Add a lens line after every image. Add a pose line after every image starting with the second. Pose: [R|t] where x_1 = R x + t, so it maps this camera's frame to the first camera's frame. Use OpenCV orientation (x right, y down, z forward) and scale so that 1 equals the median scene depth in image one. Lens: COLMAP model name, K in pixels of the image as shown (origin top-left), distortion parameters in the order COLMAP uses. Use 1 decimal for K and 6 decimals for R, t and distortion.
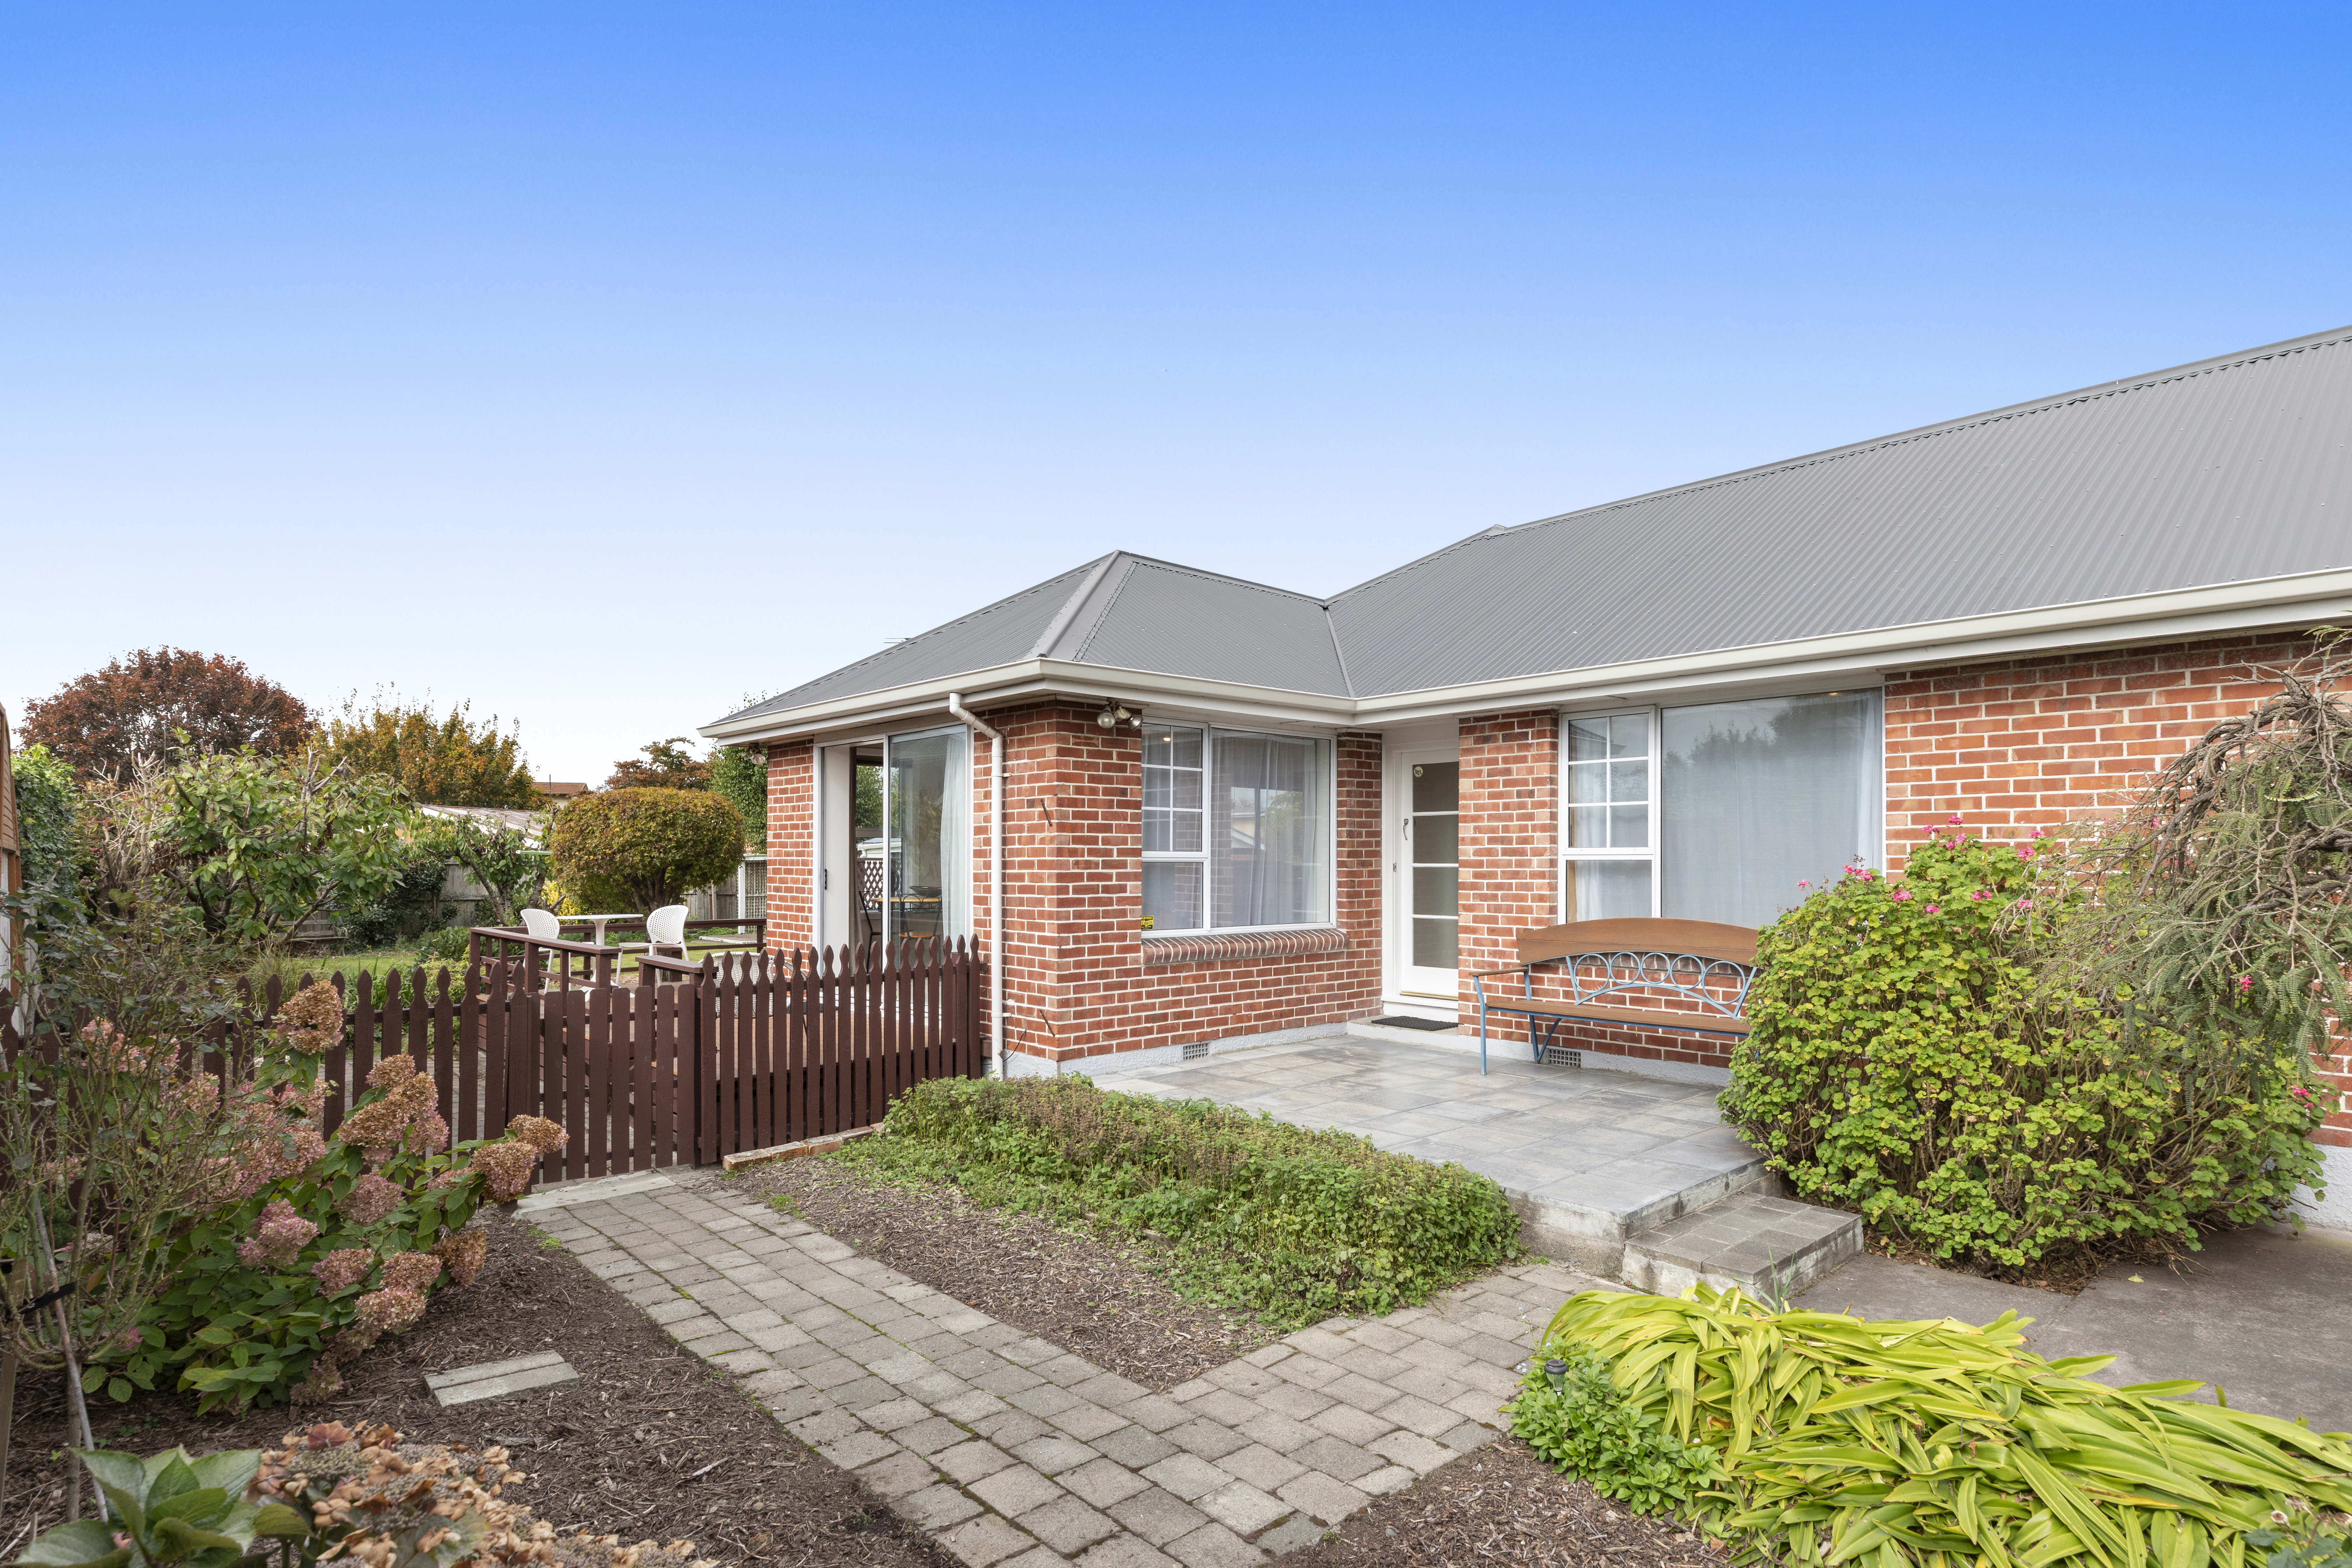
lens RADIAL K [[1167.4, 0, 1218.5], [0, 1167.4, 845.1], [0, 0, 1]] dist [-0.000775, 0.000247]
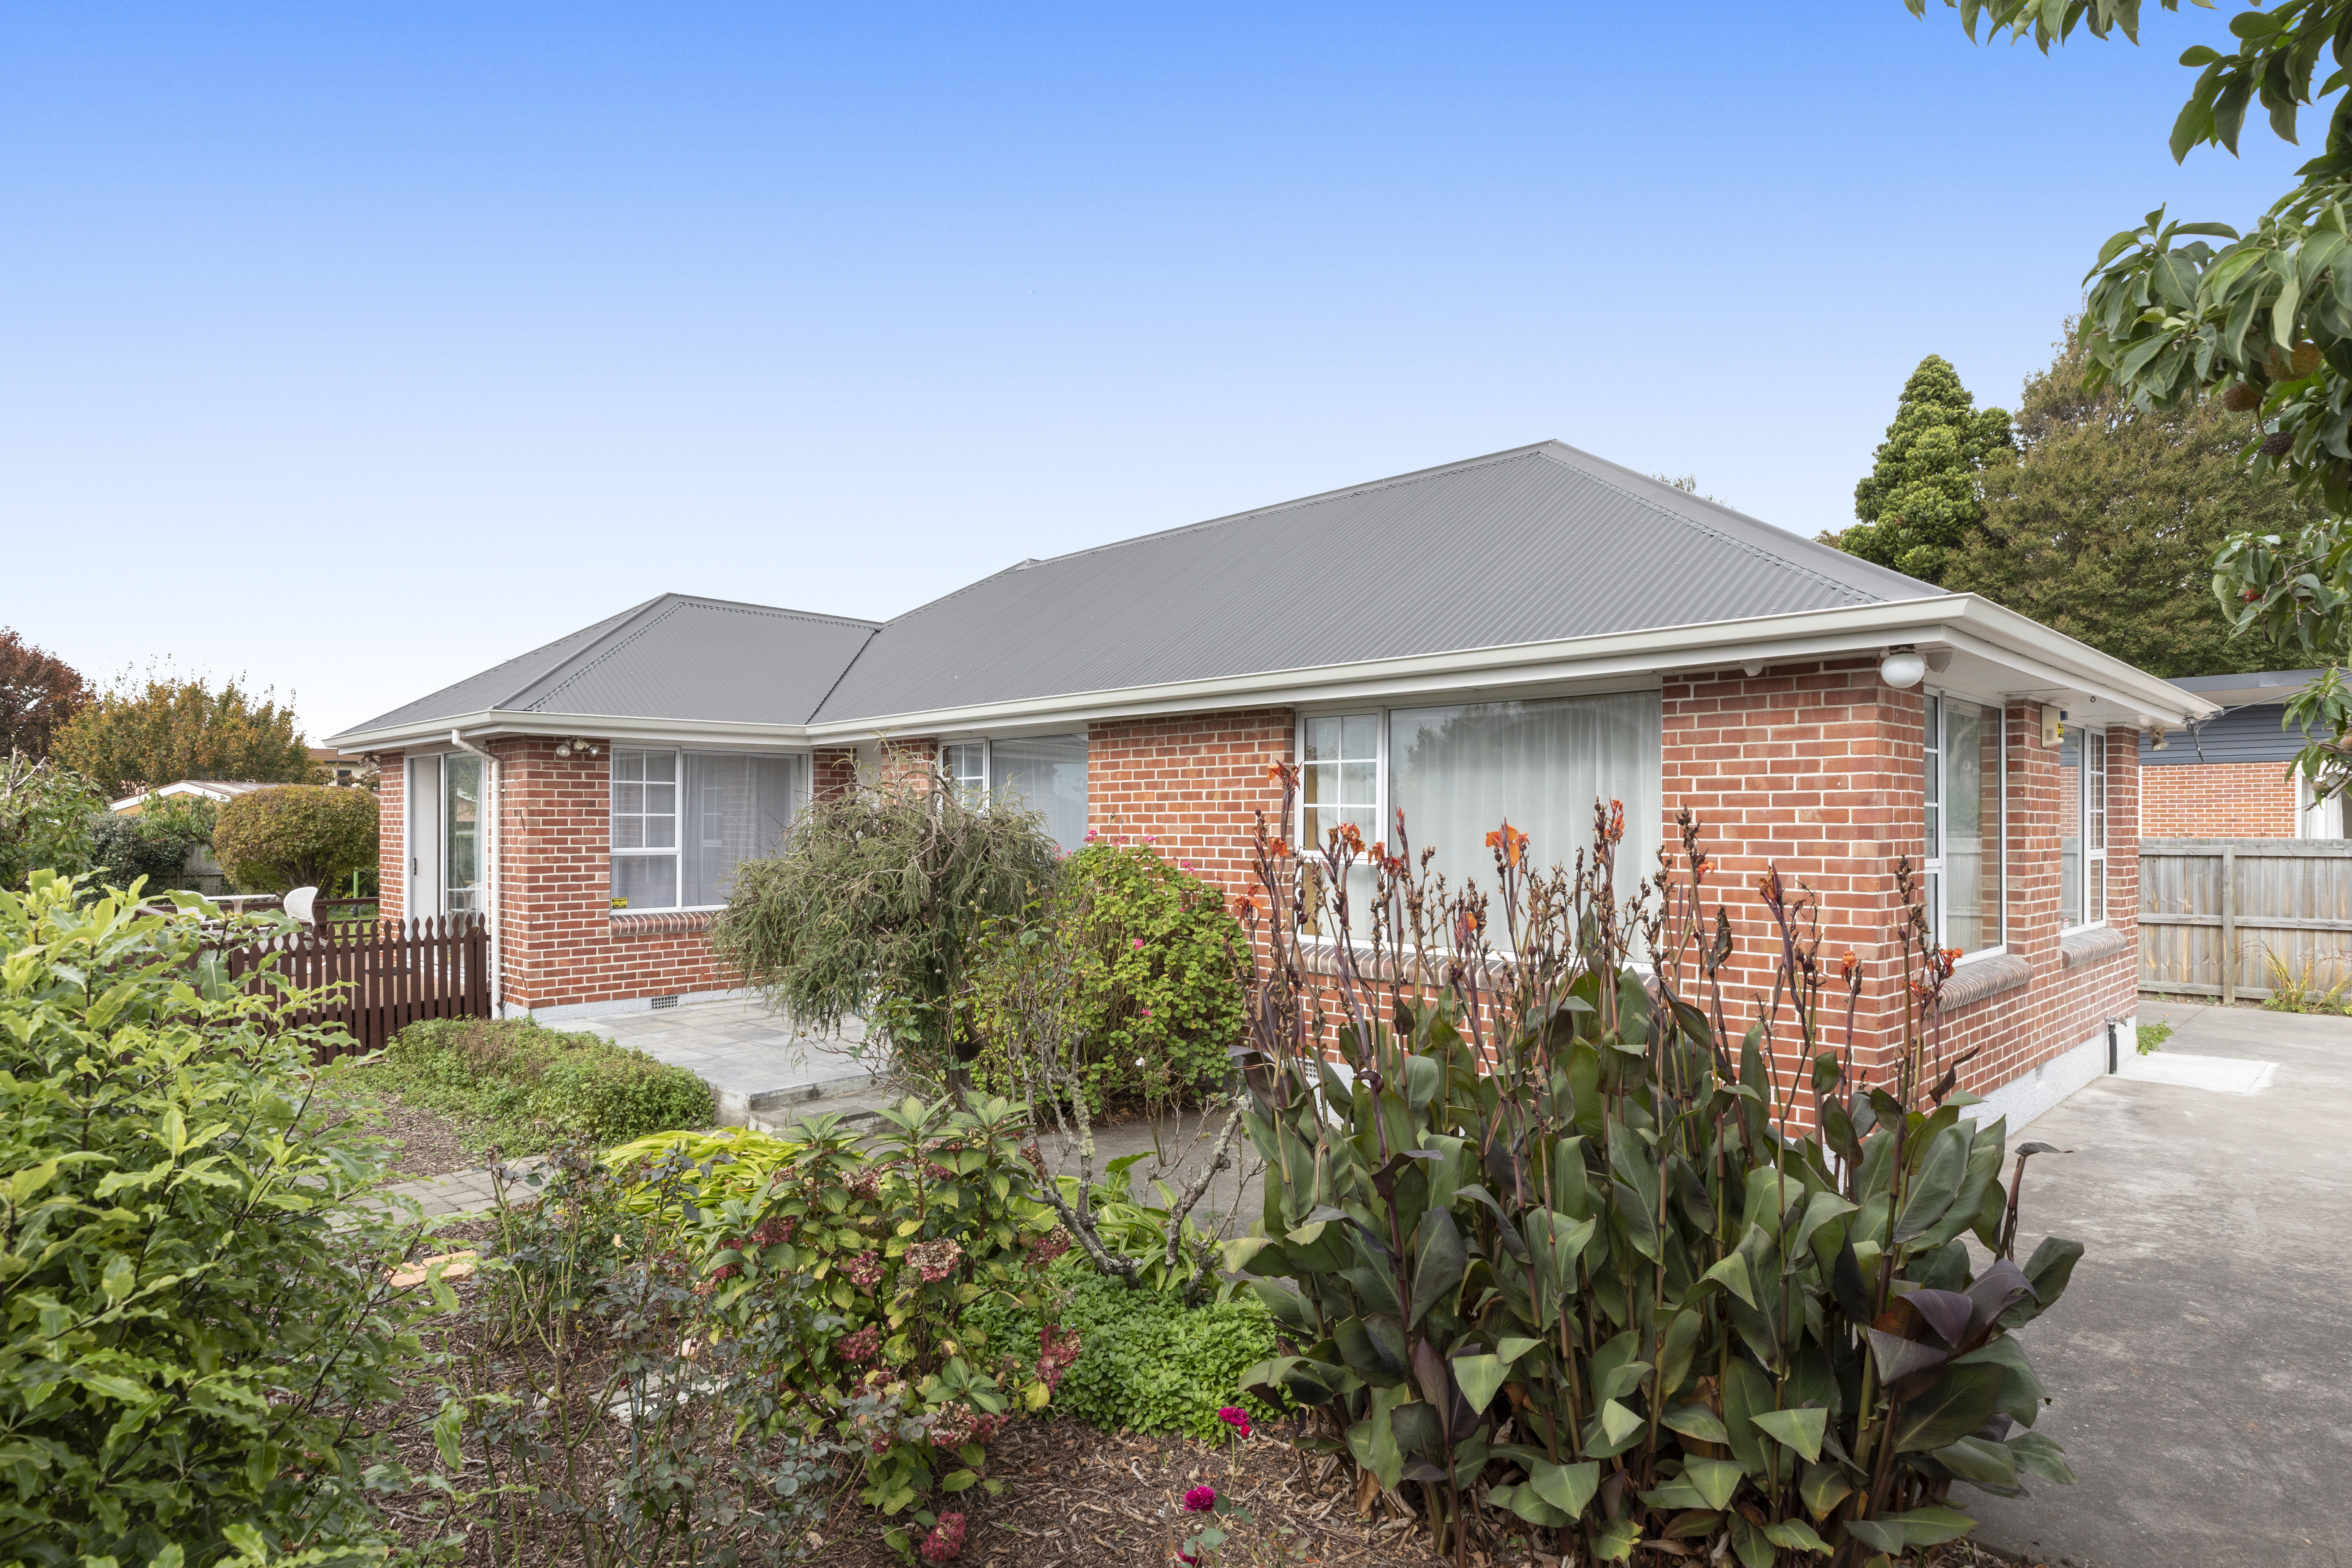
lens RADIAL K [[1299.5, 0, 1173.2], [0, 1299.5, 801.9], [0, 0, 1]] dist [-0.001072, 0.000420]
pose [[0.999954, -0.002343, 0.009312, 0.534083], [0.002333, 0.999997, 0.000994, -0.045012], [-0.009314, -0.000972, 0.999956, -0.442289]]
